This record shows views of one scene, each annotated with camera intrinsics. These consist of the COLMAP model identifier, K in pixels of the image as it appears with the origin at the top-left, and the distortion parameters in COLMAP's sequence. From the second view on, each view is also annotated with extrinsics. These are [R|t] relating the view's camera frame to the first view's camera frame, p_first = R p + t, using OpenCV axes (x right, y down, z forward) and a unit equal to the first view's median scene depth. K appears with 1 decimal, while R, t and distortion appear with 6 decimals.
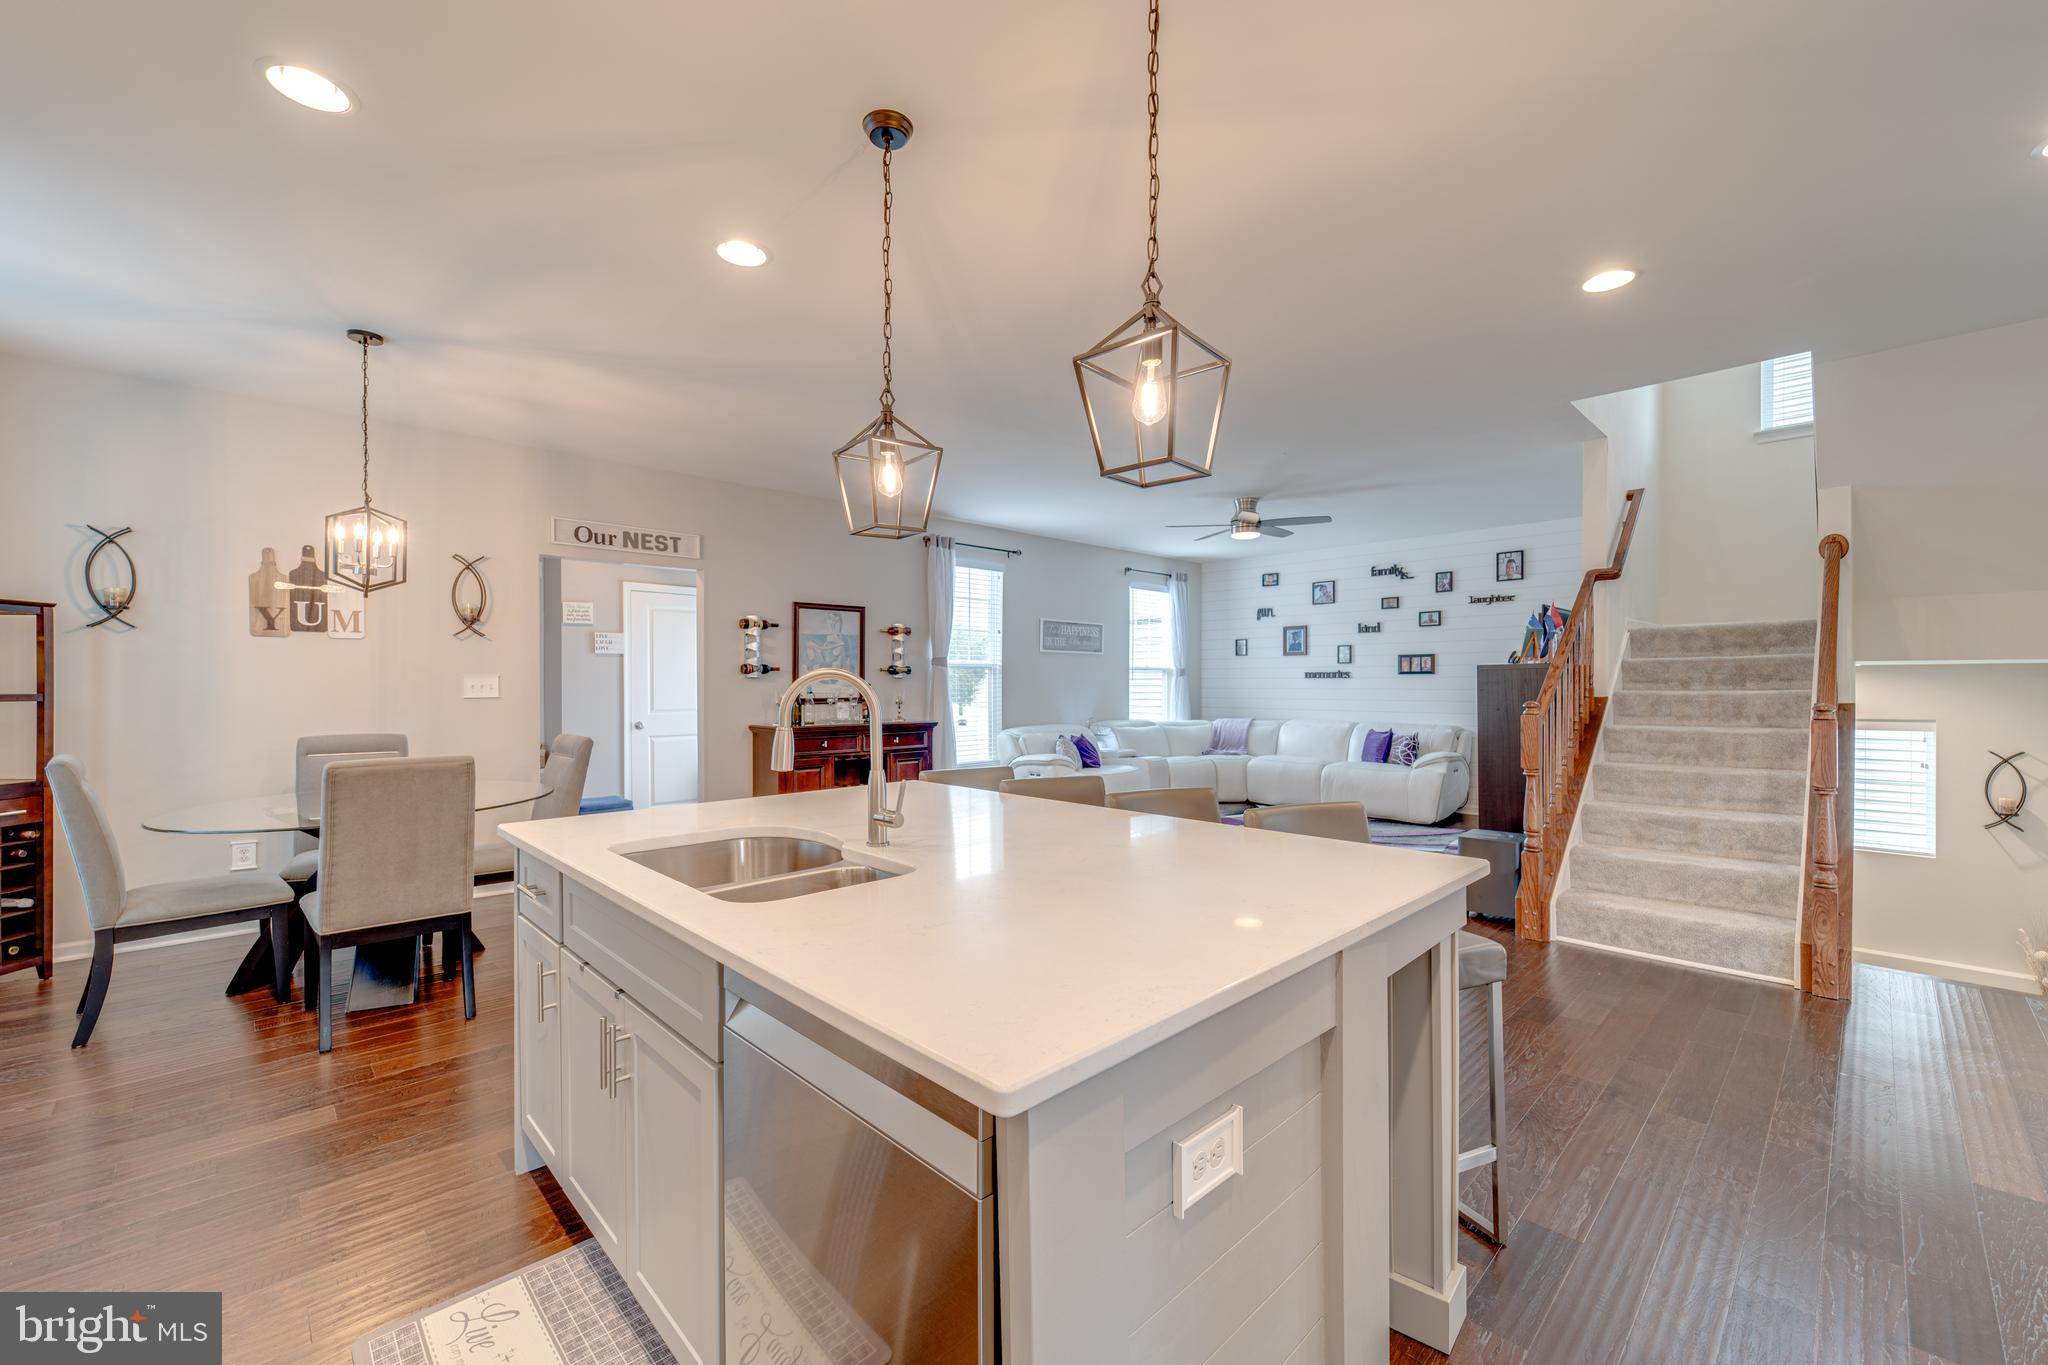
lens RADIAL K [[818.0, 0, 1023.5], [0, 818.0, 687.4], [0, 0, 1]] dist [0.001903, -0.002376]
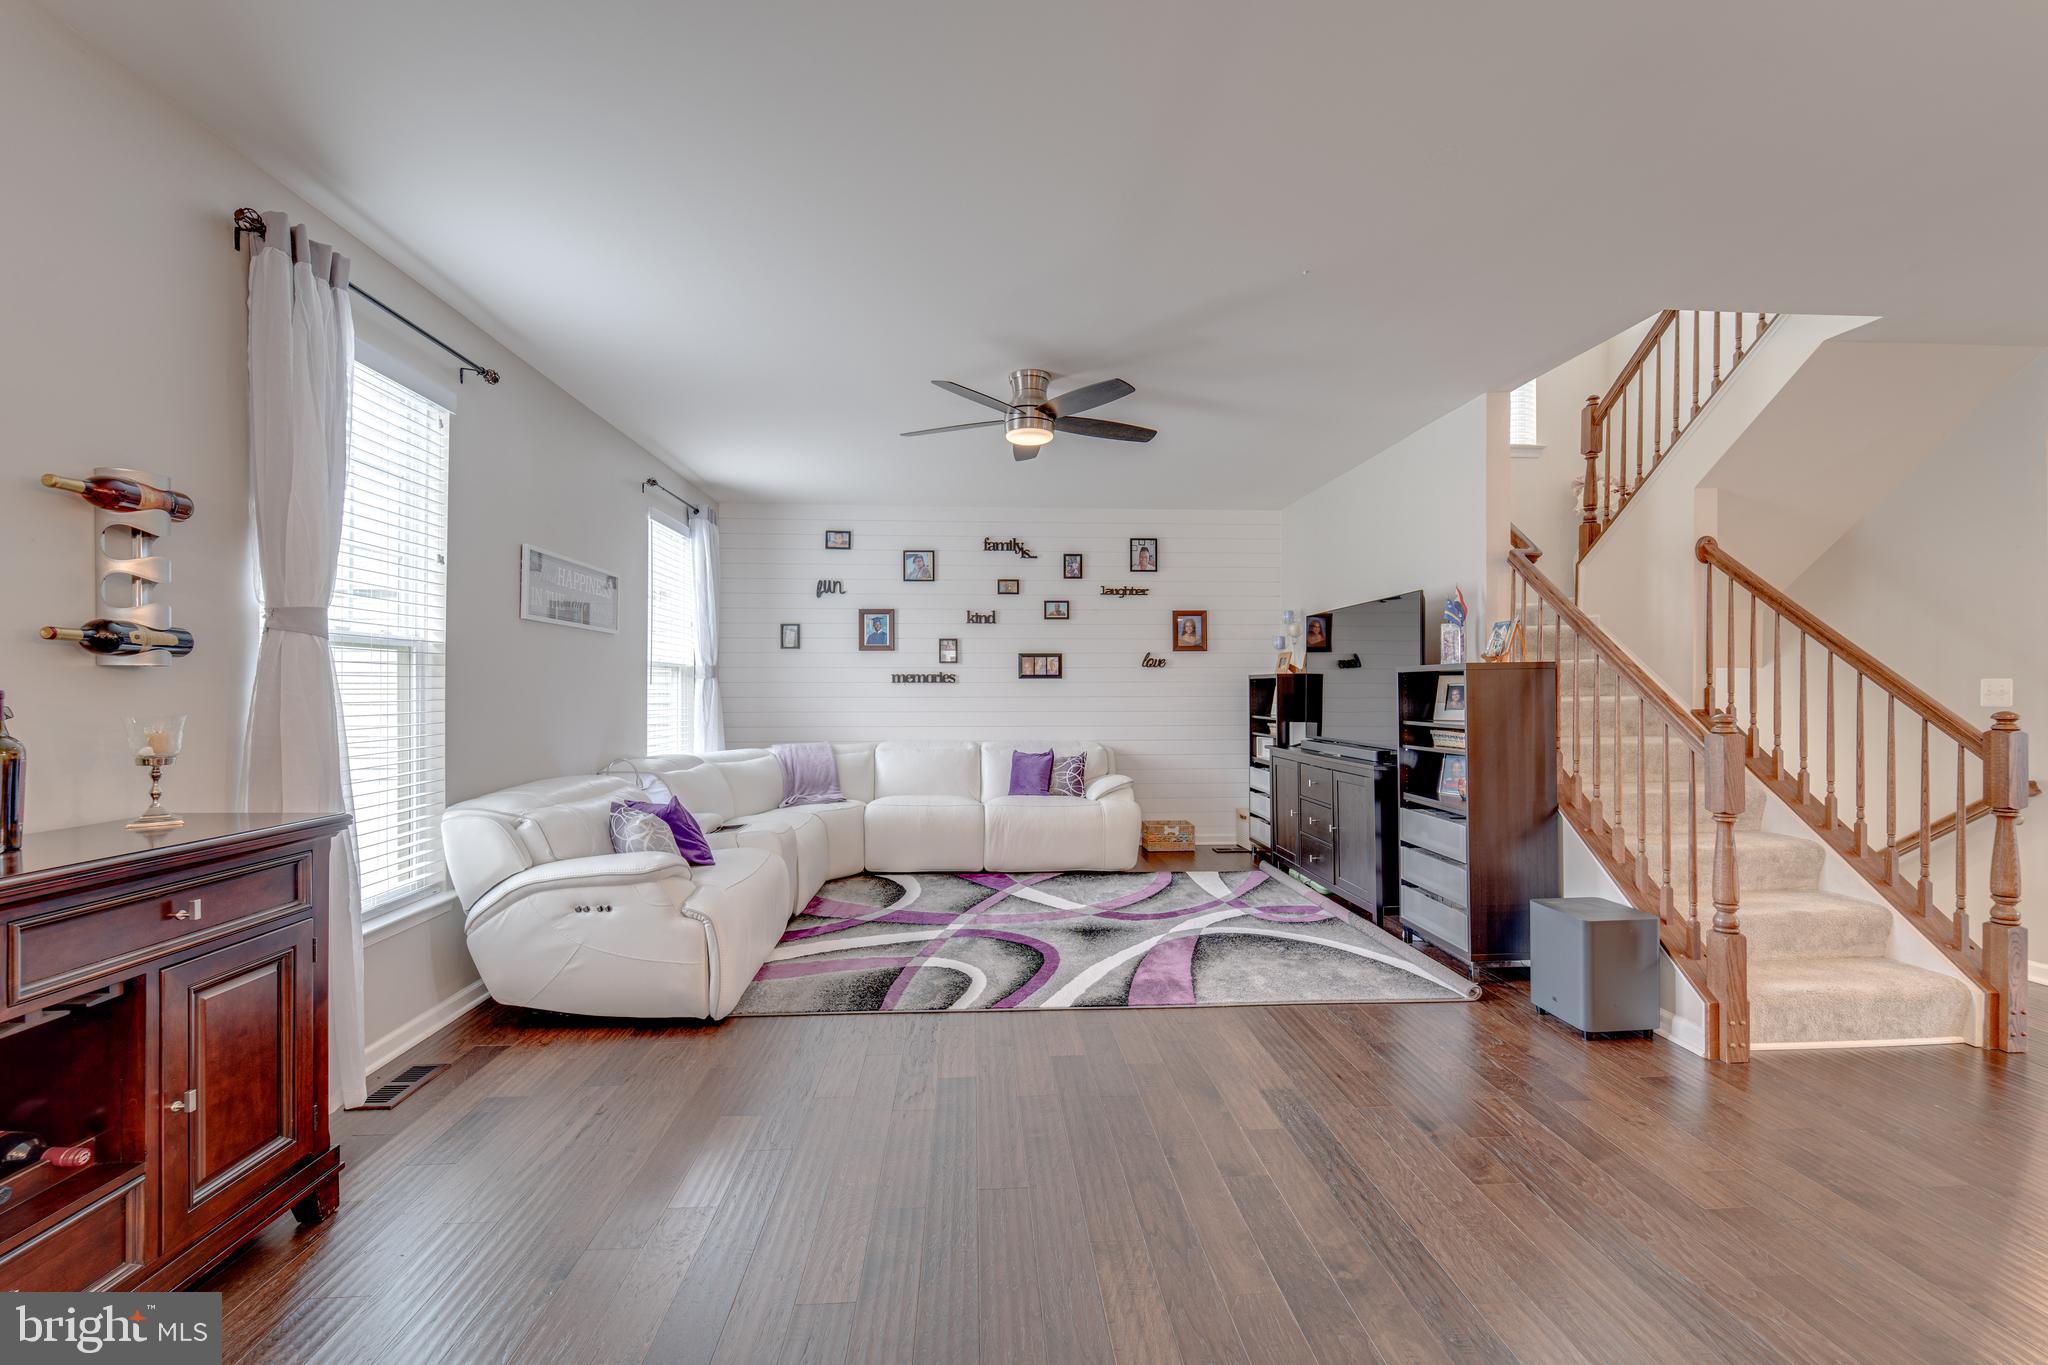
lens RADIAL K [[818.0, 0, 1023.5], [0, 818.0, 687.4], [0, 0, 1]] dist [0.001903, -0.002376]
pose [[0.647206, 0.002924, 0.762310, -0.152228], [0.004297, 0.999963, -0.007483, -0.001429], [-0.762303, 0.008119, 0.647169, 0.535334]]
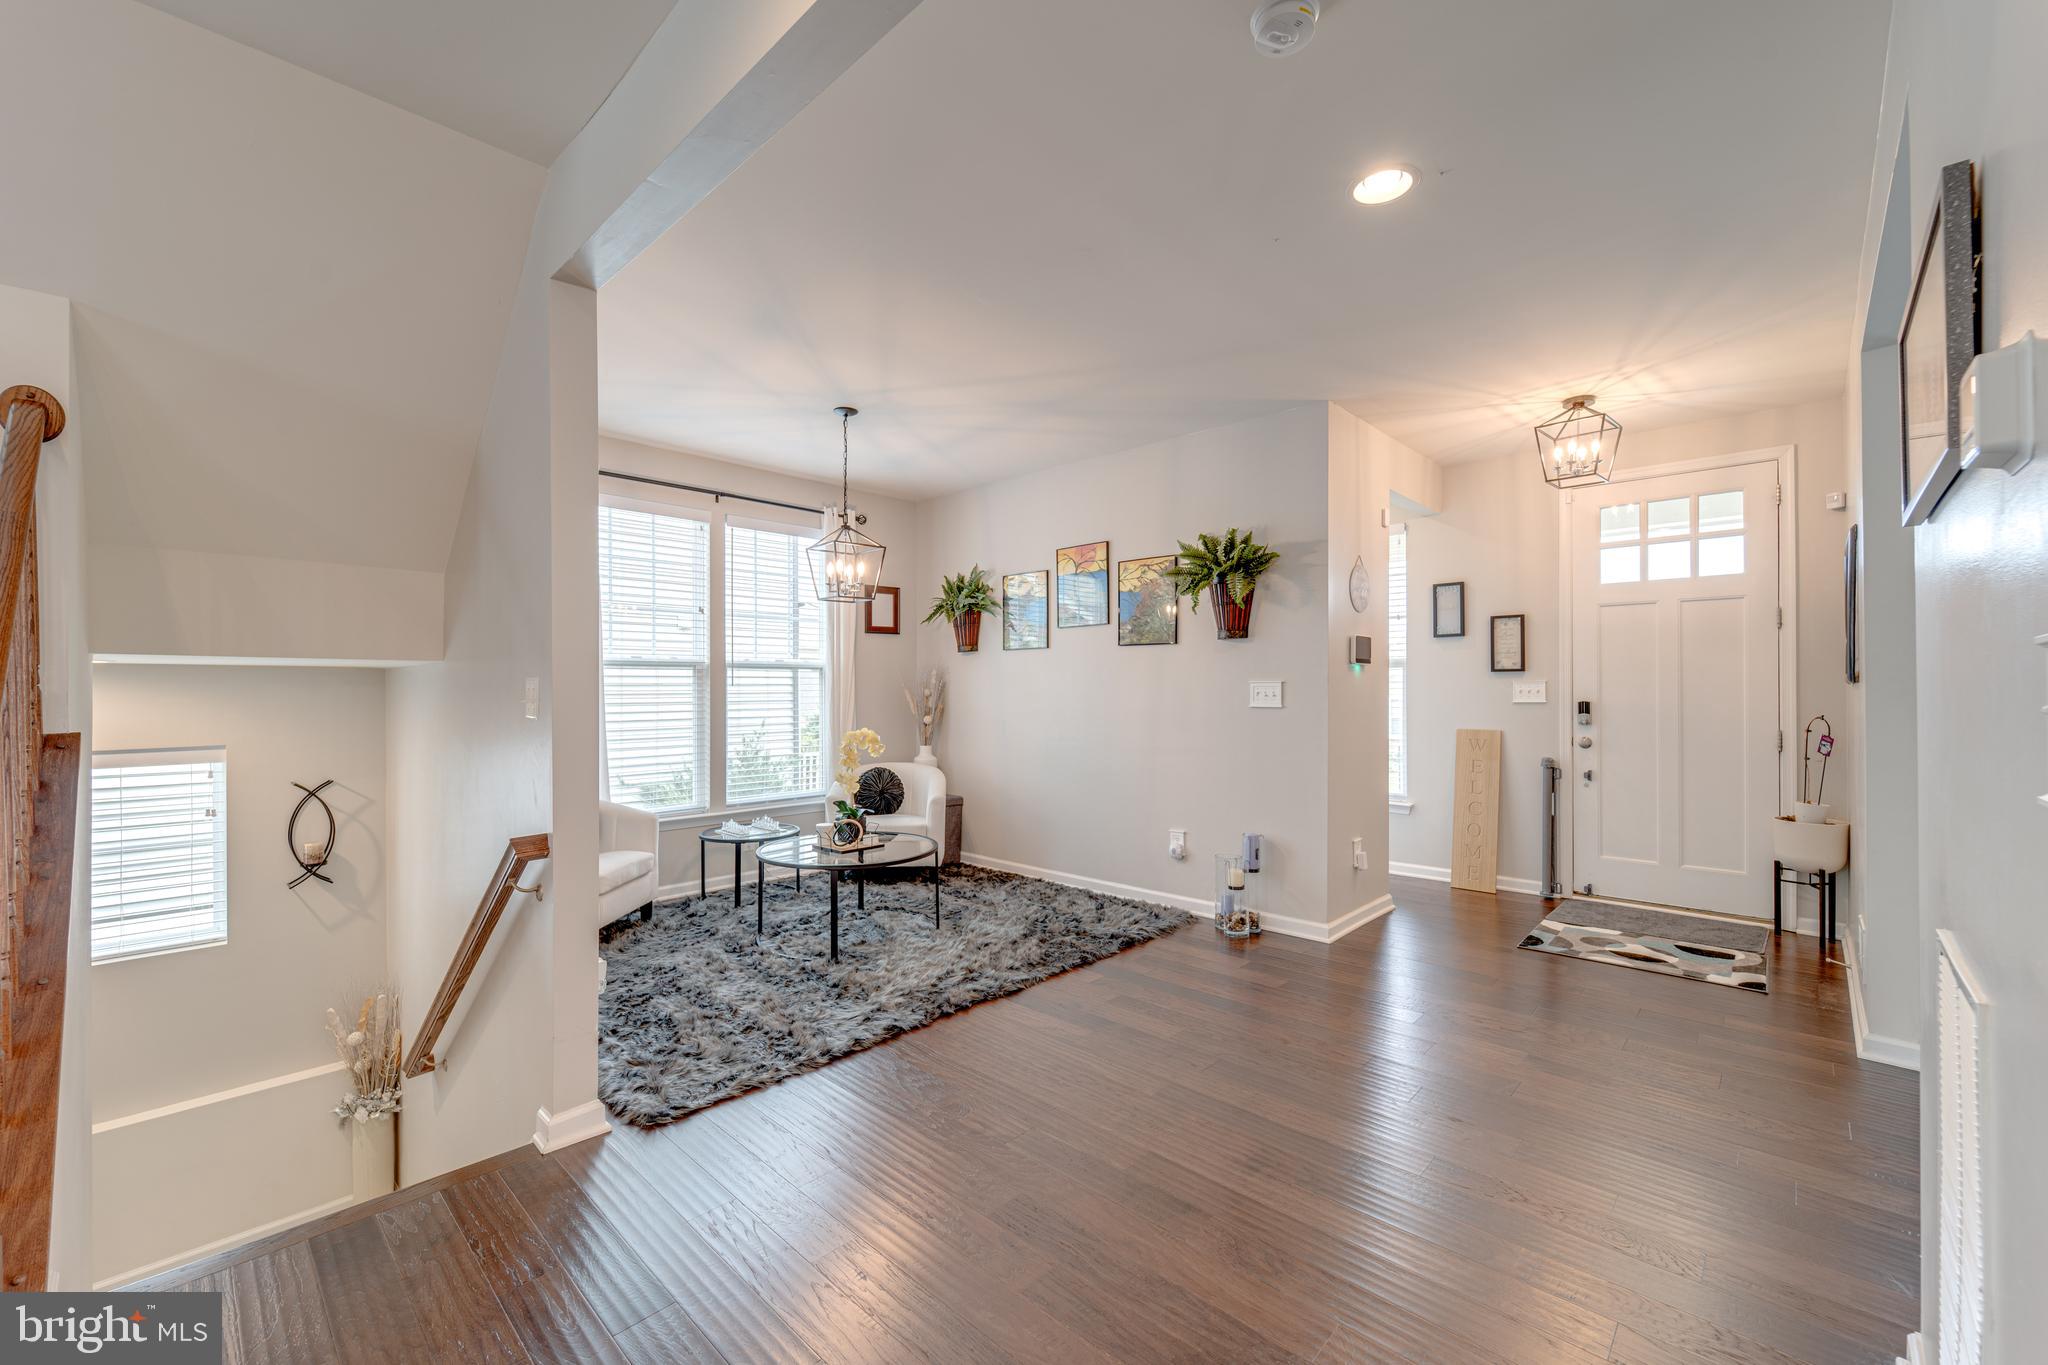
lens RADIAL K [[818.6, 0, 1007.7], [0, 818.6, 689.2], [0, 0, 1]] dist [0.006752, 0.000119]
pose [[-0.034156, 0.001630, 0.999415, 0.261729], [0.006414, 0.999978, -0.001412, -0.001453], [-0.999396, 0.006362, -0.034166, 0.238490]]
